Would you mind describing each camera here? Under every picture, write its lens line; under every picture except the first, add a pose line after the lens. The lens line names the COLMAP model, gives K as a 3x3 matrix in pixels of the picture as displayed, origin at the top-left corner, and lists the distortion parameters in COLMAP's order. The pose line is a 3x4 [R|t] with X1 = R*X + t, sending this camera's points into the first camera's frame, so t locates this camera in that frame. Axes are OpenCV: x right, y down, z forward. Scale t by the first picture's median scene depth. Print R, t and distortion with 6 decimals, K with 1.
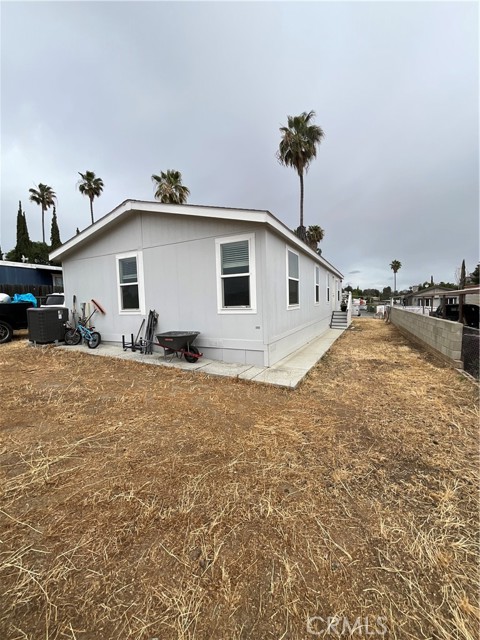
lens RADIAL K [[257.0, 0, 240.0], [0, 257.0, 320.0], [0, 0, 1]] dist [-0.000254, 0.000030]
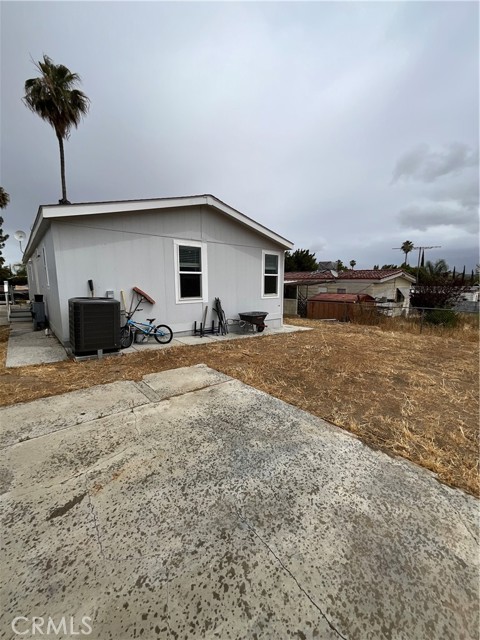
lens RADIAL K [[257.0, 0, 240.0], [0, 257.0, 320.0], [0, 0, 1]] dist [-0.000254, 0.000030]
pose [[0.401406, -0.102262, 0.910173, -1.291973], [0.051540, 0.994695, 0.089028, -0.035037], [-0.914449, 0.011174, 0.404547, 0.418098]]
